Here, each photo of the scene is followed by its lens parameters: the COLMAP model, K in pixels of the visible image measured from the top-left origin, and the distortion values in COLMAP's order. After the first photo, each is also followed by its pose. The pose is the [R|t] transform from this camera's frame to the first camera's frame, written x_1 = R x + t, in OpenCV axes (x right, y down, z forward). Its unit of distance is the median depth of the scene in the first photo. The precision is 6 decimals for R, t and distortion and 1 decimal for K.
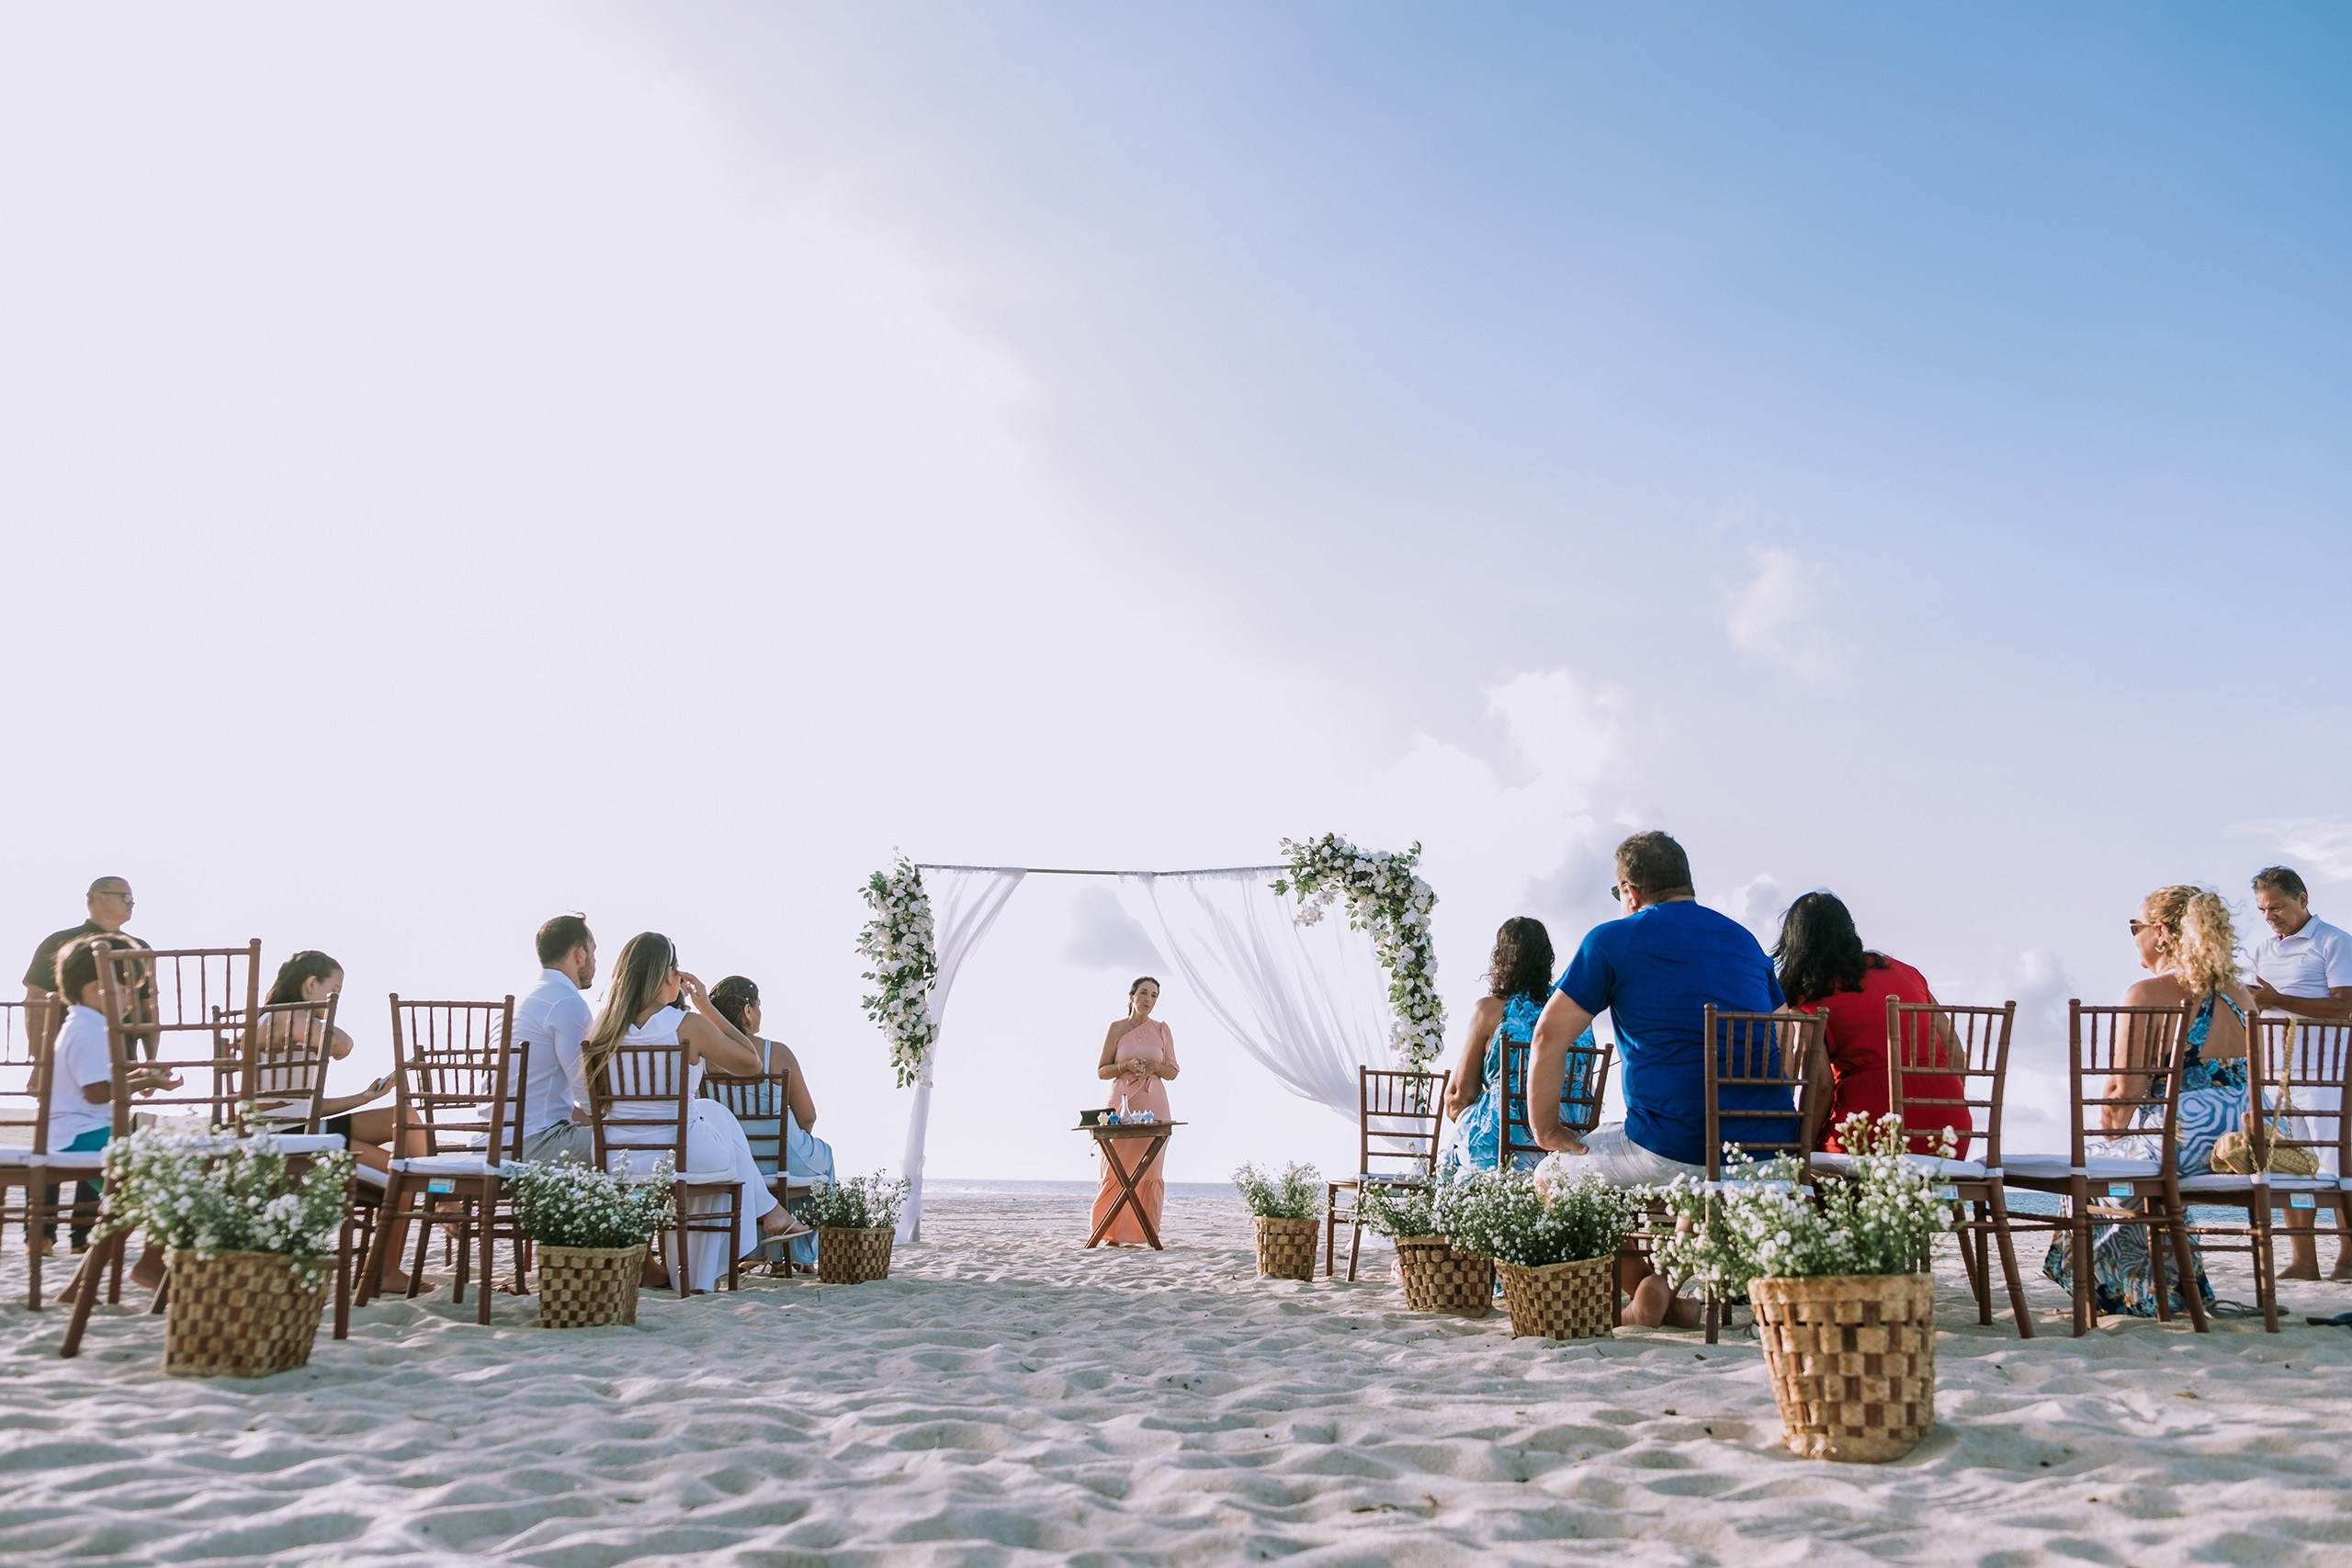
lens RADIAL K [[1834.7, 0, 1255.2], [0, 1834.7, 841.3], [0, 0, 1]] dist [-0.049634, 0.048201]
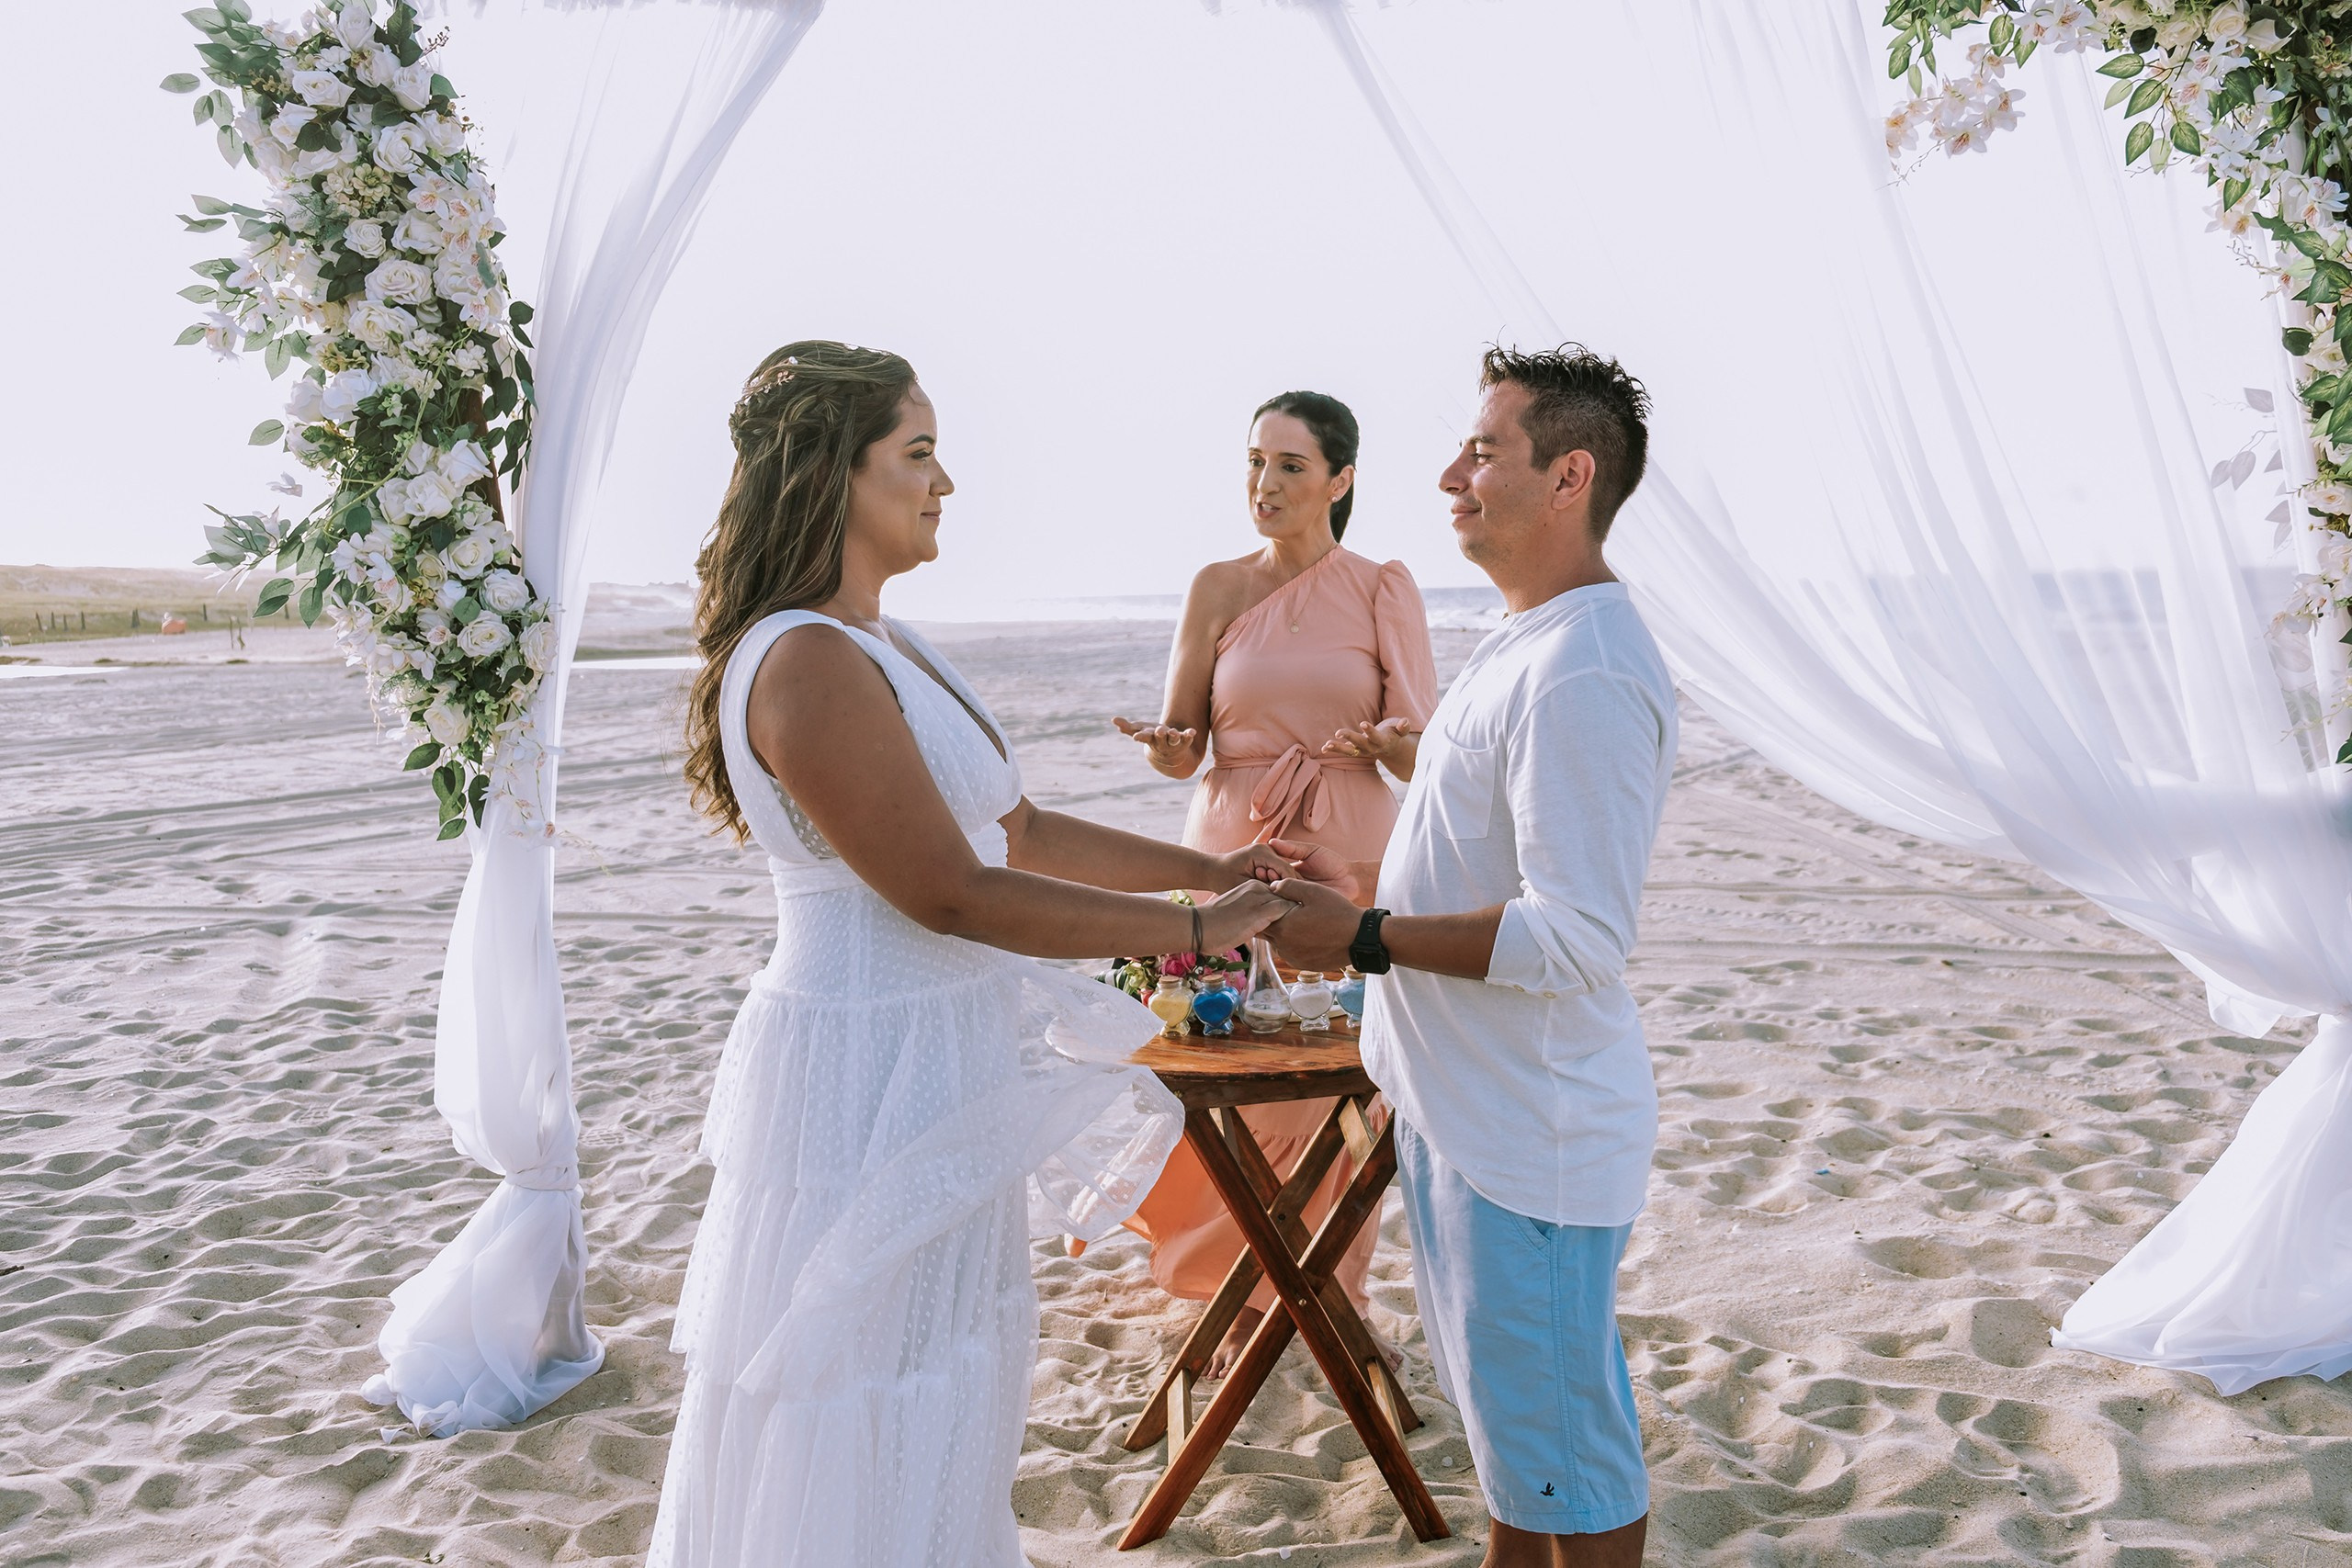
lens RADIAL K [[1911.5, 0, 1187.2], [0, 1911.5, 803.3], [0, 0, 1]] dist [-0.003205, -0.003959]
pose [[0.994780, -0.024292, -0.099114, -0.055270], [0.052150, 0.955868, 0.289132, 0.052024], [0.087716, -0.292791, 0.952144, 0.738523]]
